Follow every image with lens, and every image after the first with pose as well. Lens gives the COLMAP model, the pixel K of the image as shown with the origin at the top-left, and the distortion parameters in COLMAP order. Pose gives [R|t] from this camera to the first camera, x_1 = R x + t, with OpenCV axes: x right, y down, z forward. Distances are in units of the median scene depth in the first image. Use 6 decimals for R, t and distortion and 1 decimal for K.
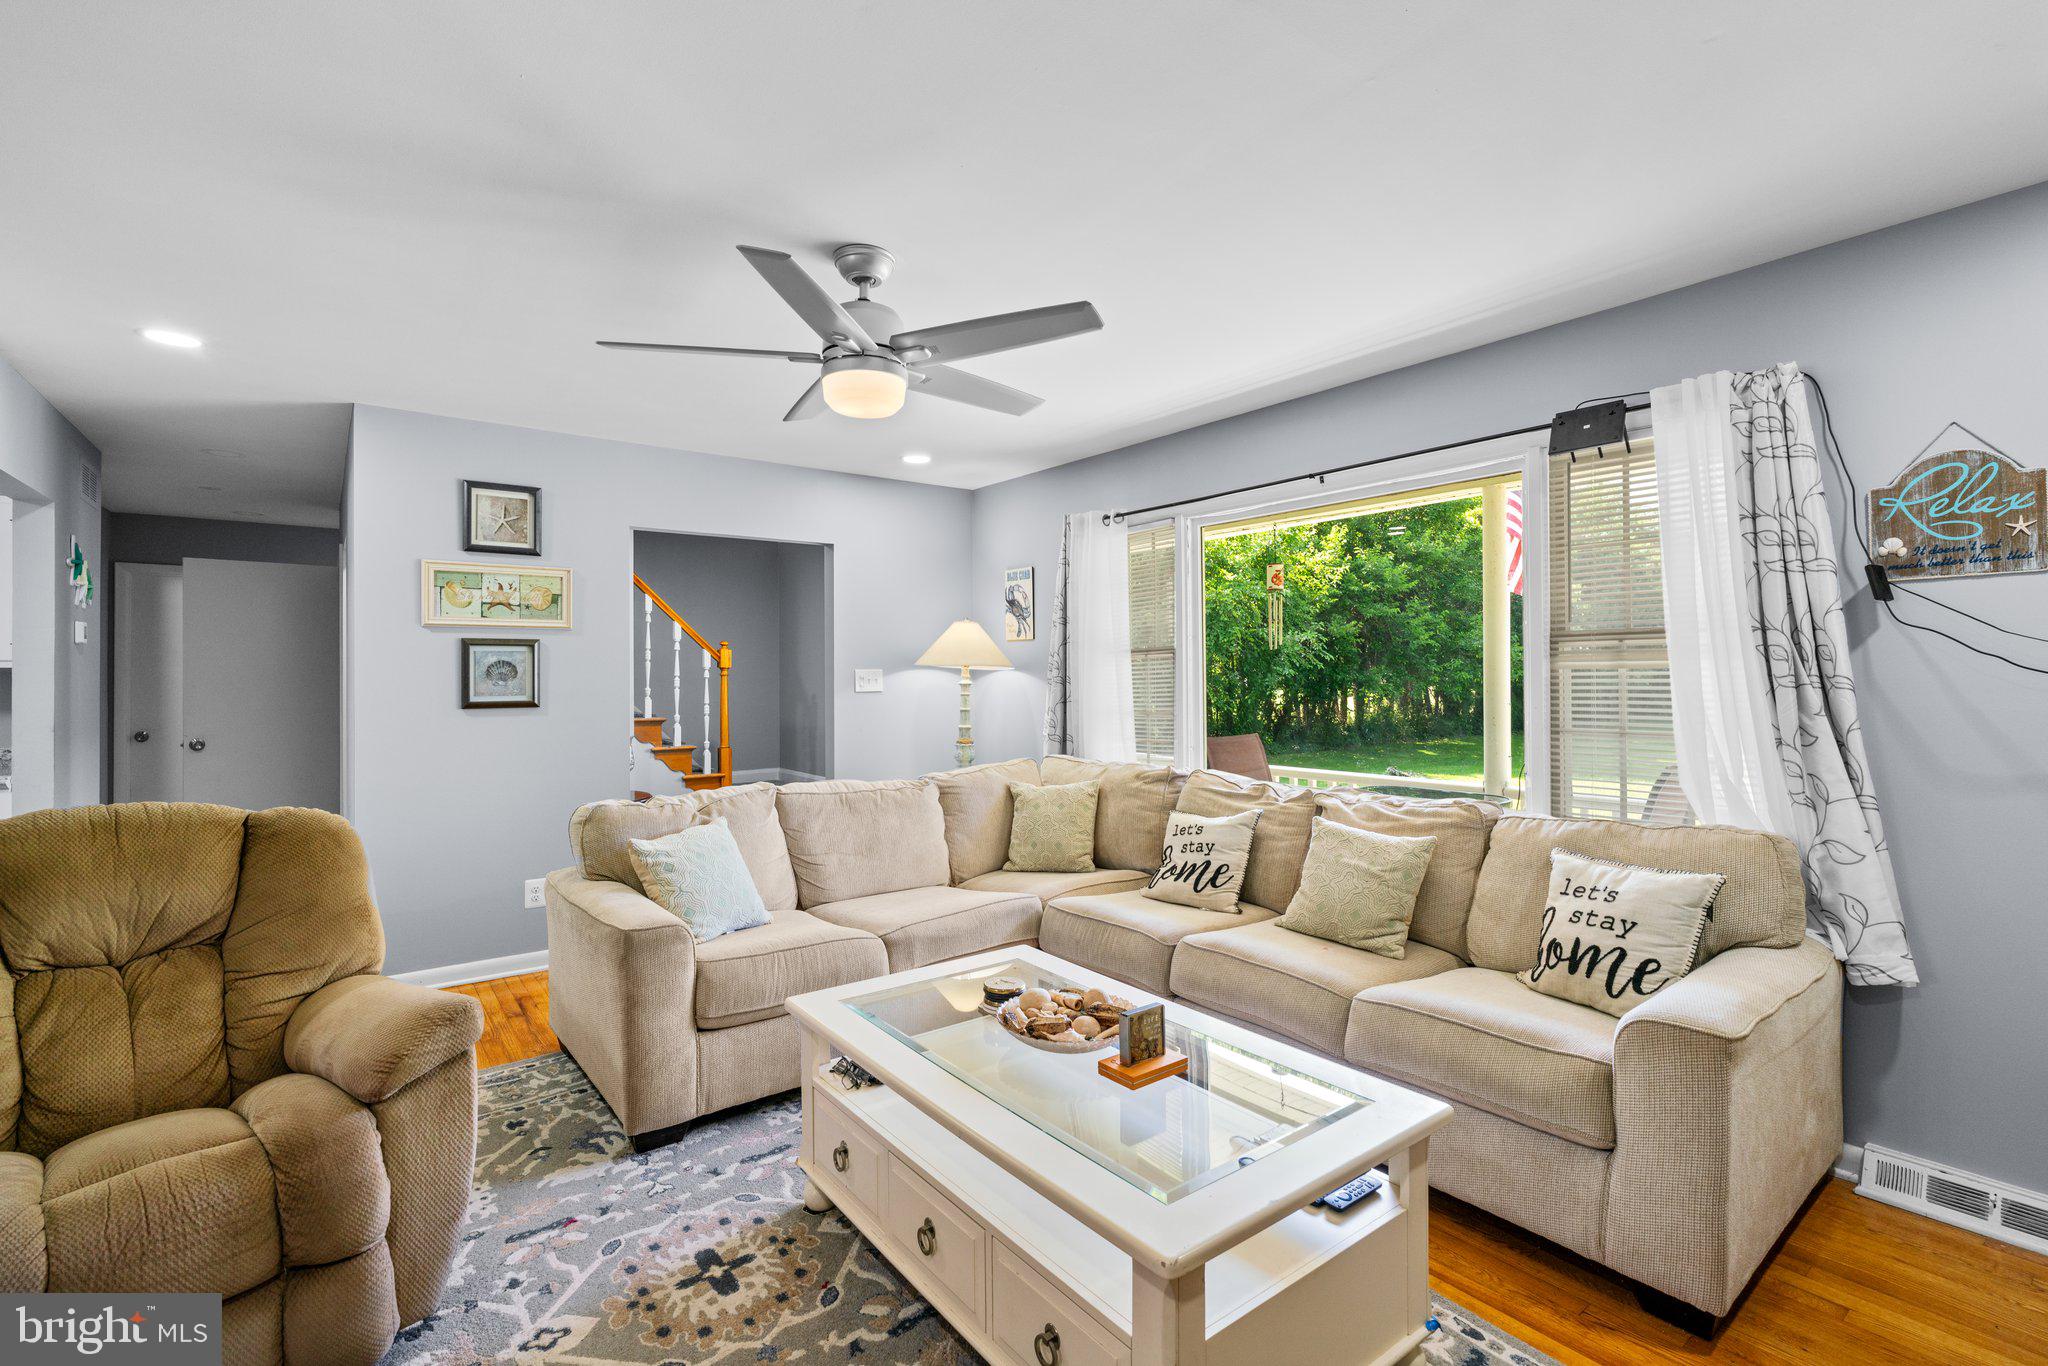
lens RADIAL K [[923.9, 0, 1024.7], [0, 923.9, 664.0], [0, 0, 1]] dist [-0.002795, 0.000059]
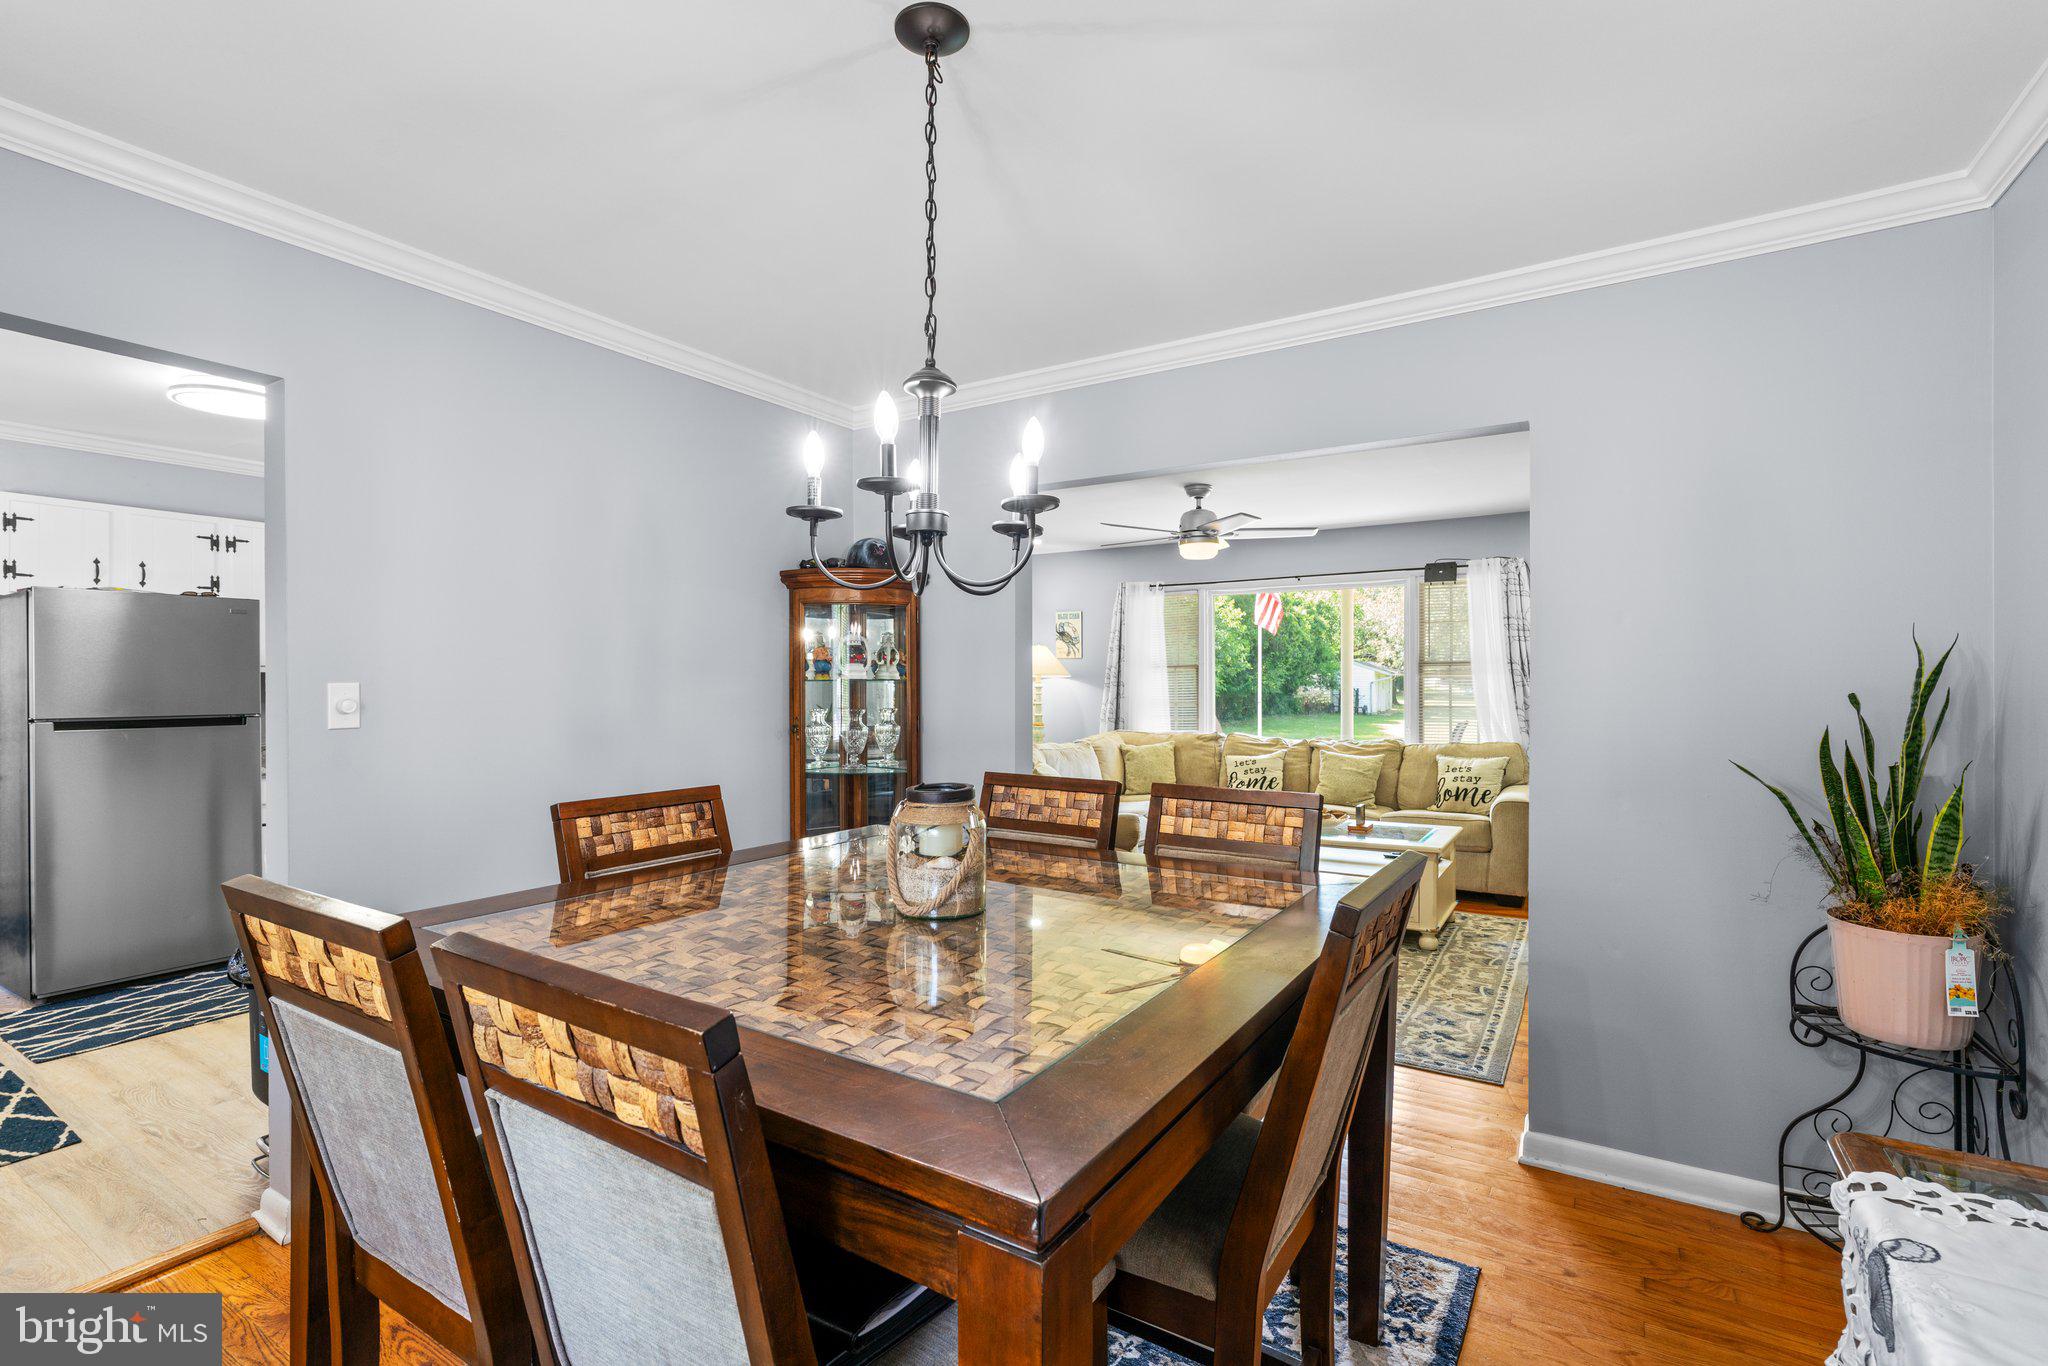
lens RADIAL K [[926.4, 0, 1024.0], [0, 926.4, 683.0], [0, 0, 1]] dist [-0.002340, 0.000142]
pose [[0.936274, 0.002146, 0.351264, -1.168460], [-0.006665, 0.999910, 0.011657, -0.004031], [-0.351207, -0.013255, 0.936204, -0.786238]]
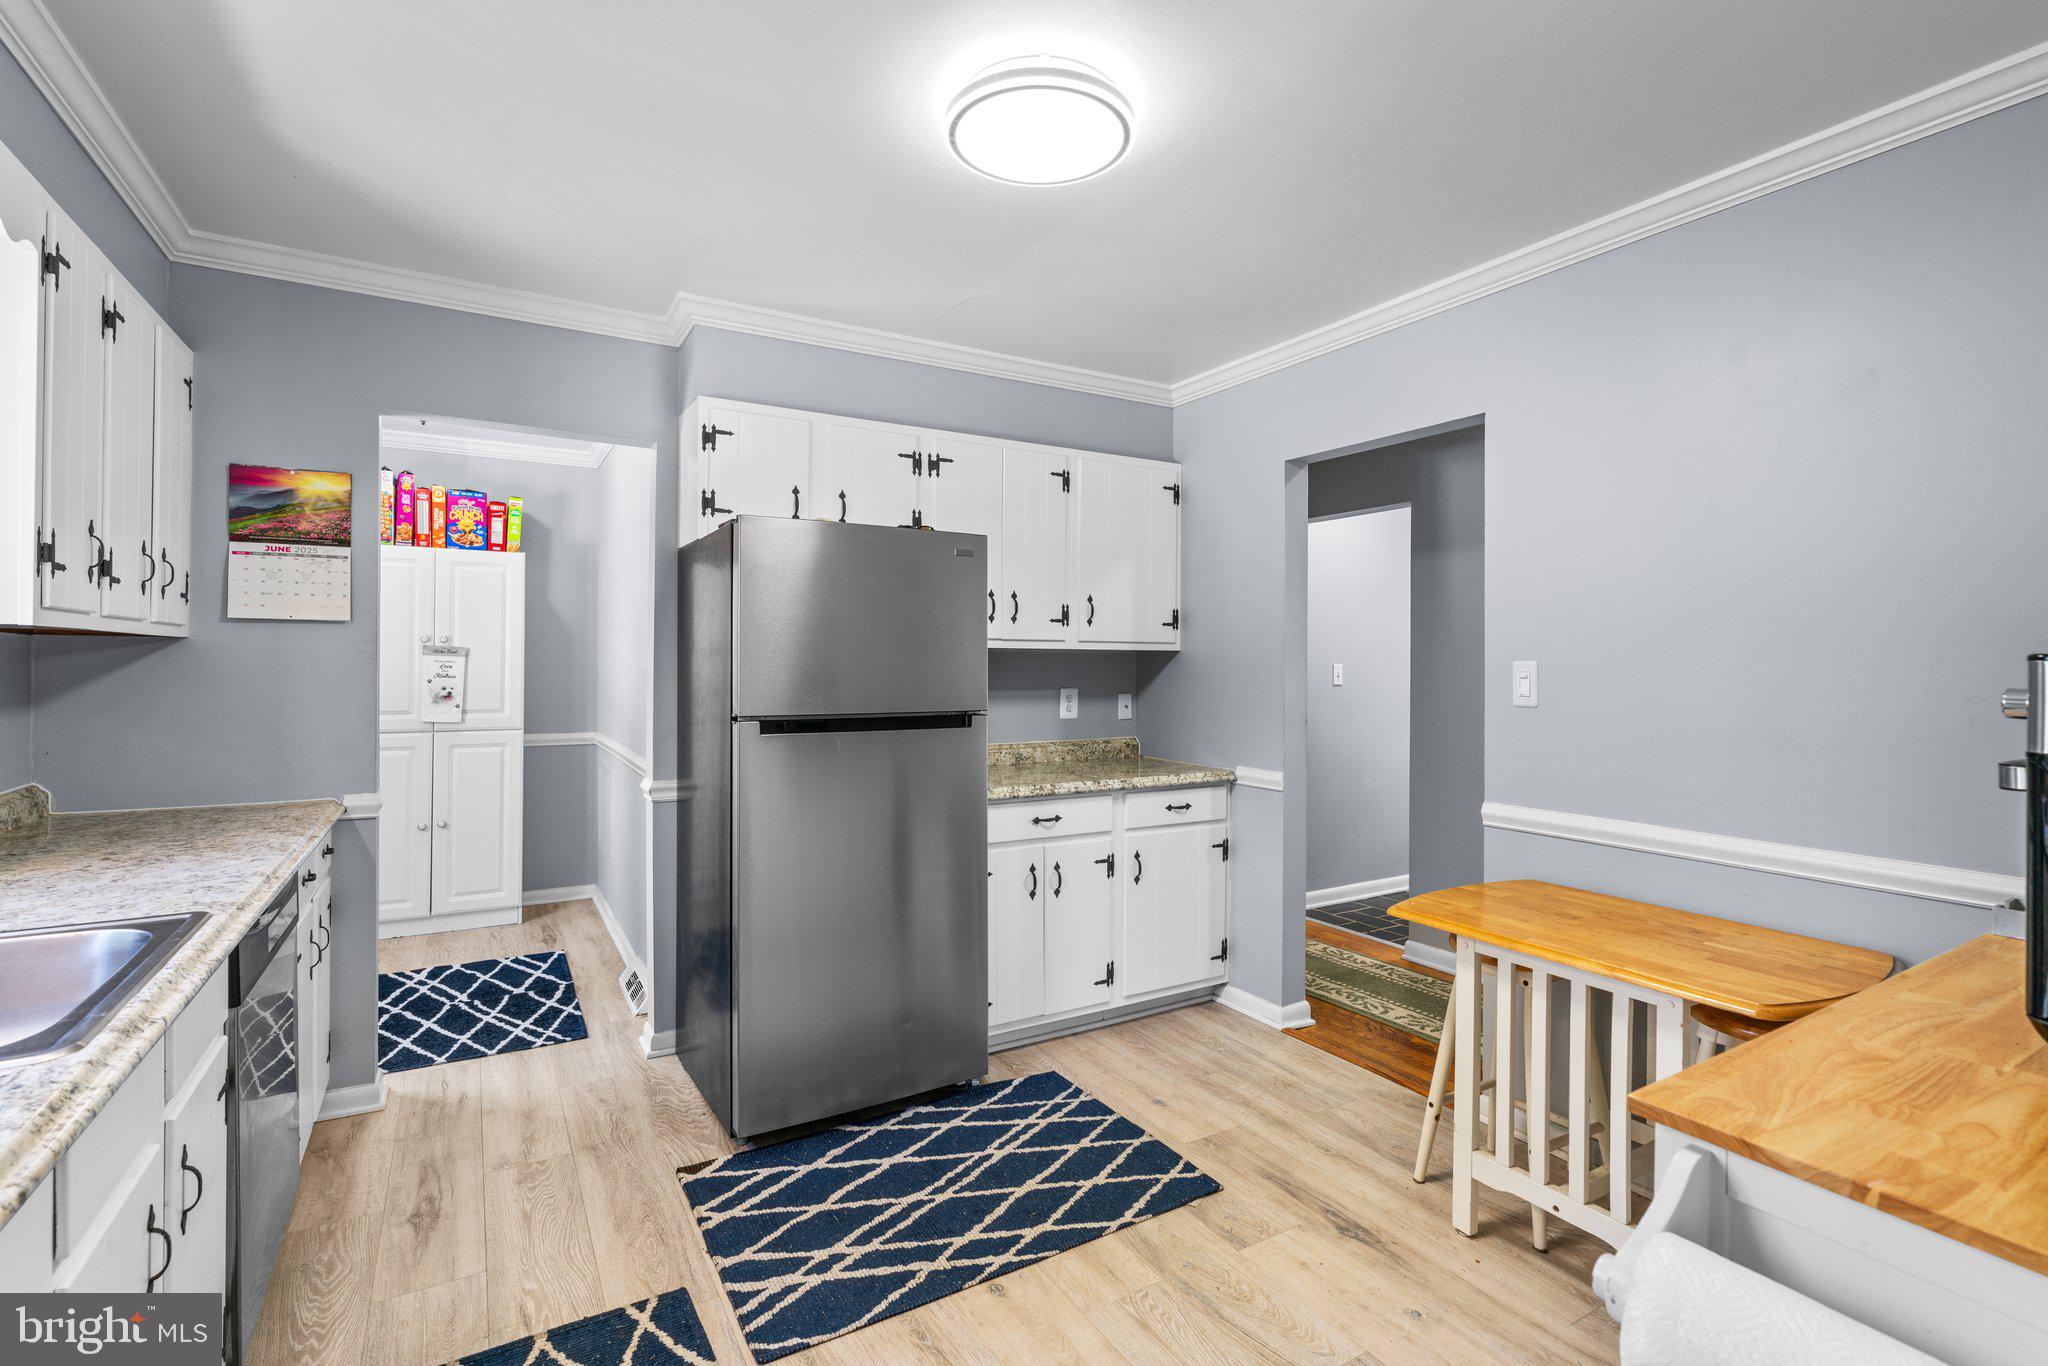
lens RADIAL K [[923.9, 0, 1024.7], [0, 923.9, 664.0], [0, 0, 1]] dist [-0.002795, 0.000059]
pose [[0.993895, 0.007418, -0.110080, -1.666864], [-0.006444, 0.999937, 0.009197, 0.013729], [0.110141, -0.008431, 0.993880, 0.112794]]
